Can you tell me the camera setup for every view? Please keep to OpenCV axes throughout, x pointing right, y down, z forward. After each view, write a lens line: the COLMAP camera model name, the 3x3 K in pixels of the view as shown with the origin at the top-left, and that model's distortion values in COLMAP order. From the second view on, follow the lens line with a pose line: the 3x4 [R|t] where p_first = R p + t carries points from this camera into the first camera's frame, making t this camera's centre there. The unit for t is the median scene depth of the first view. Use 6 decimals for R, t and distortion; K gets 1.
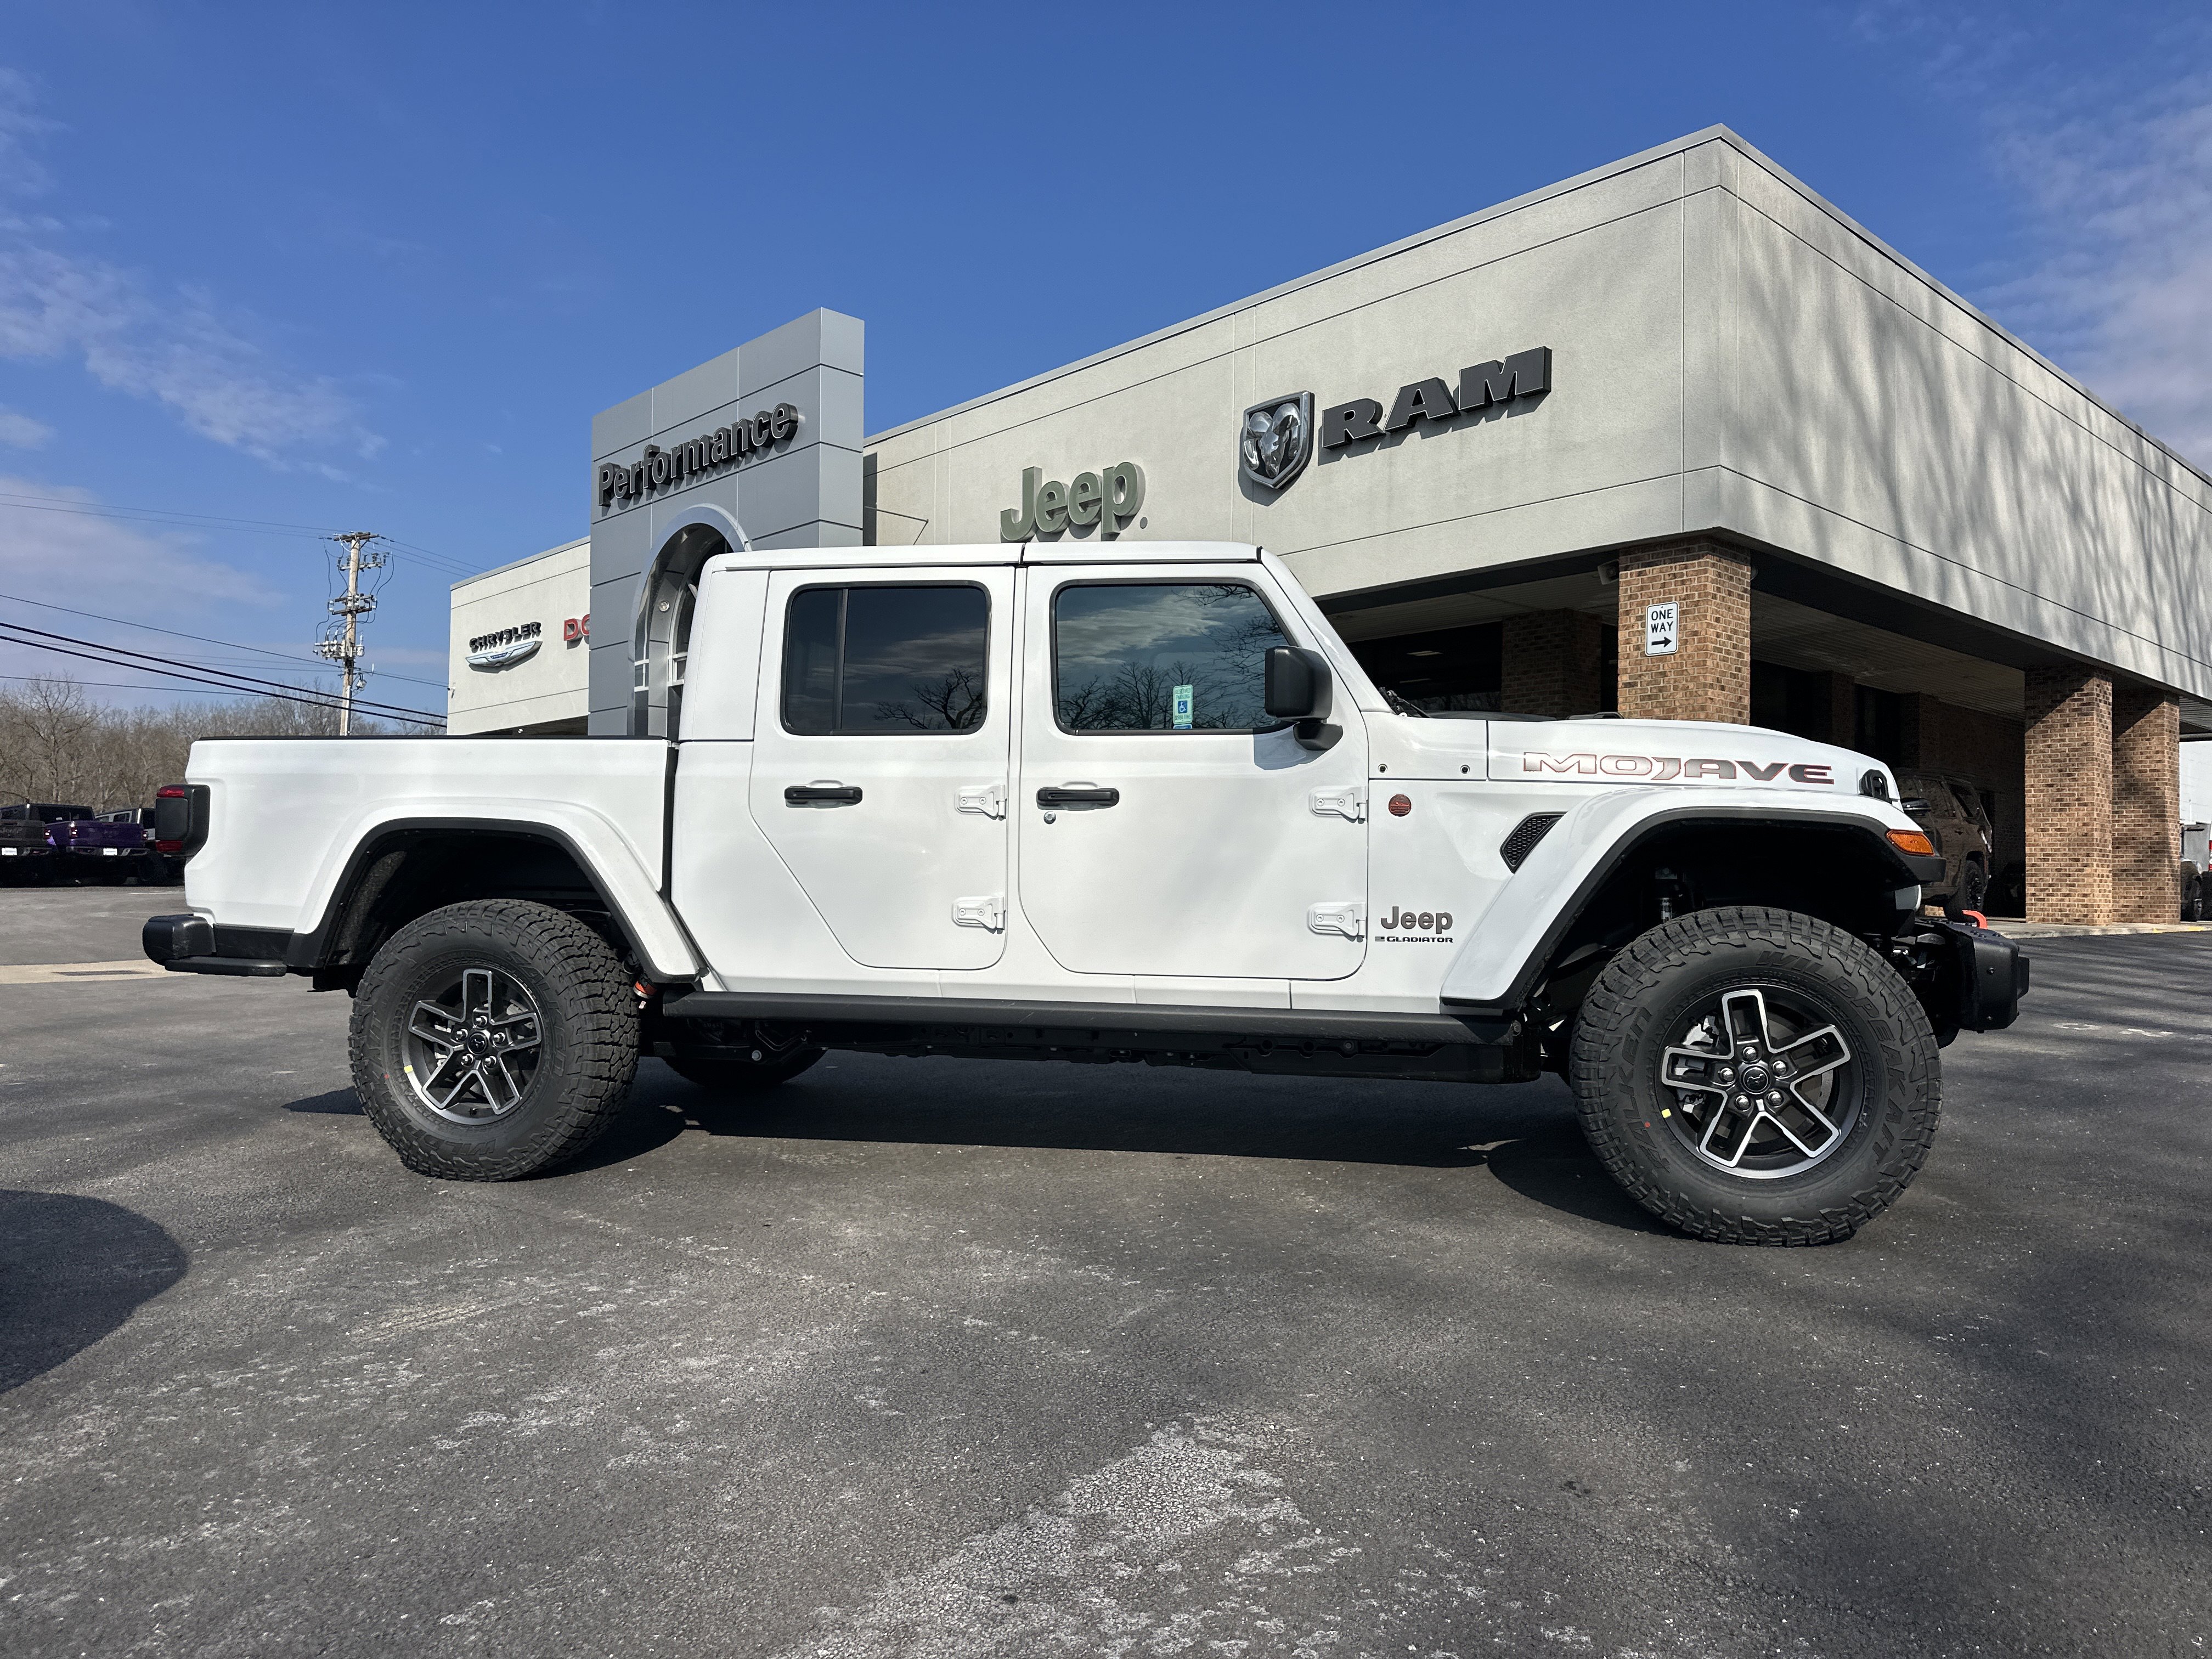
lens RADIAL K [[1536.0, 0, 1082.5], [0, 1536.0, 825.6], [0, 0, 1]] dist [0.074637, -0.090598]
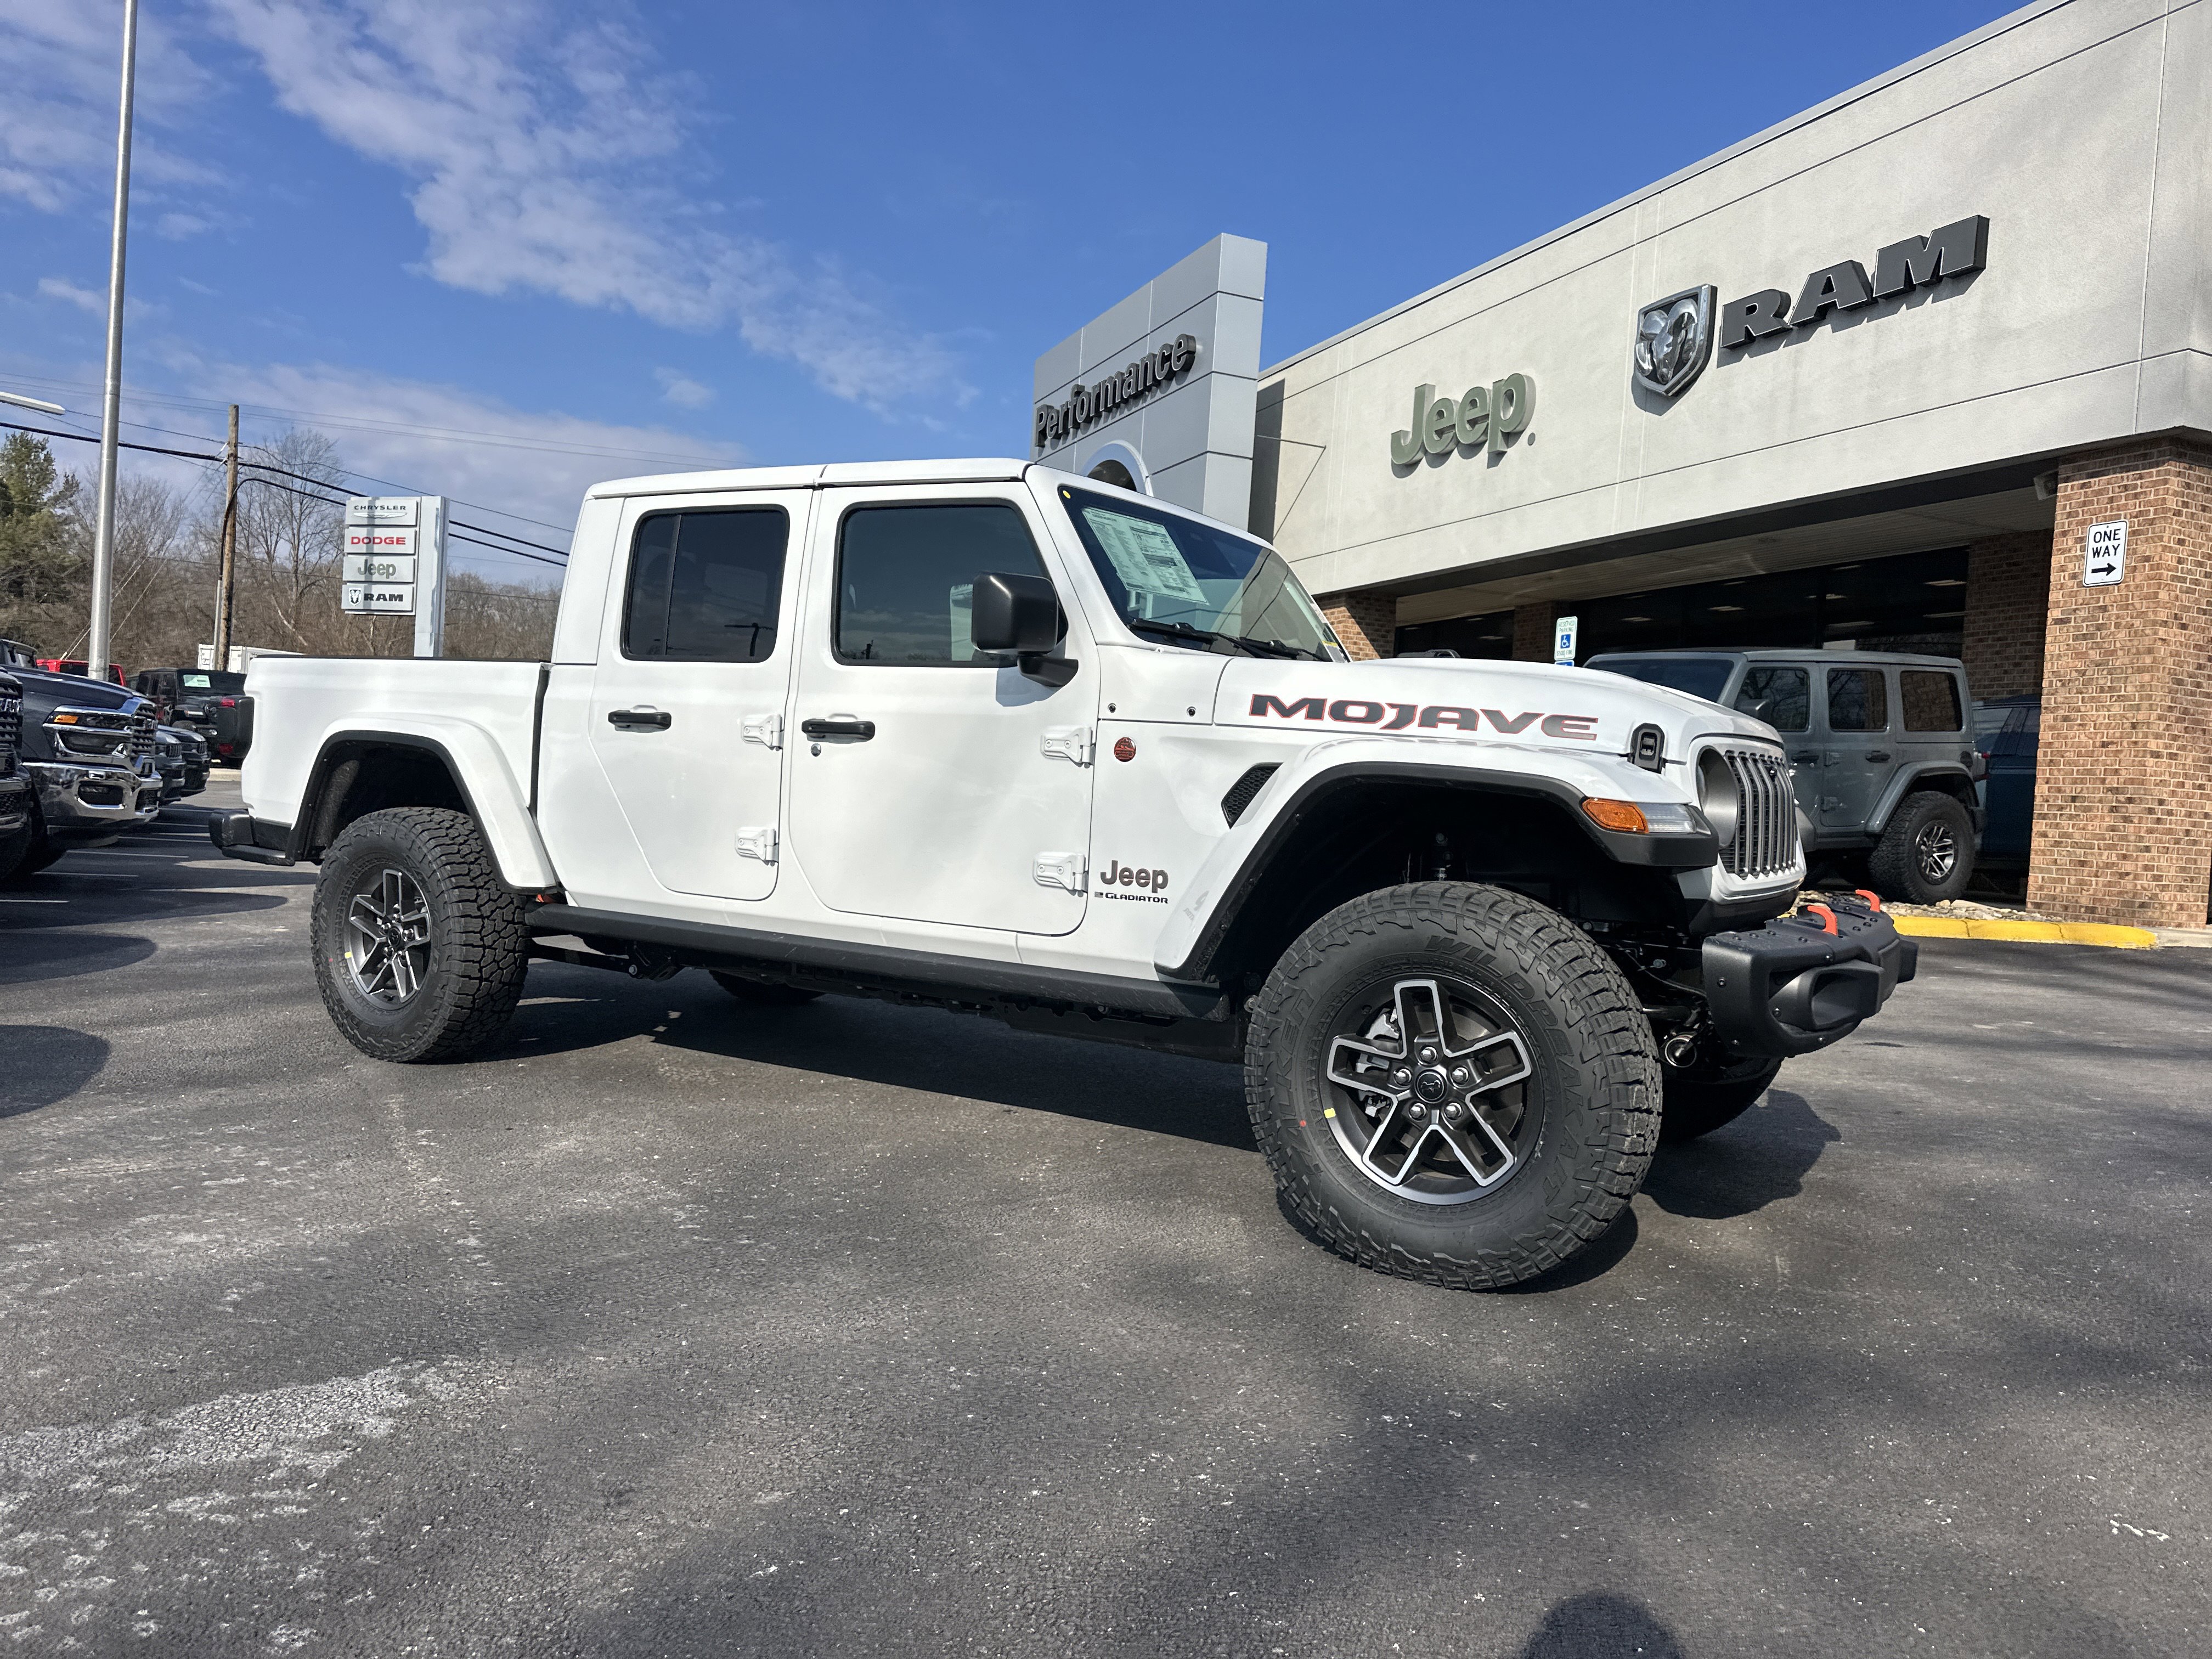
lens RADIAL K [[1547.0, 0, 1106.0], [0, 1547.0, 829.5], [0, 0, 1]] dist [0.032621, -0.034475]
pose [[0.944121, 0.051447, -0.325560, 0.432331], [-0.036808, 0.998022, 0.050970, -0.010196], [0.327538, -0.036138, 0.944147, 0.123389]]
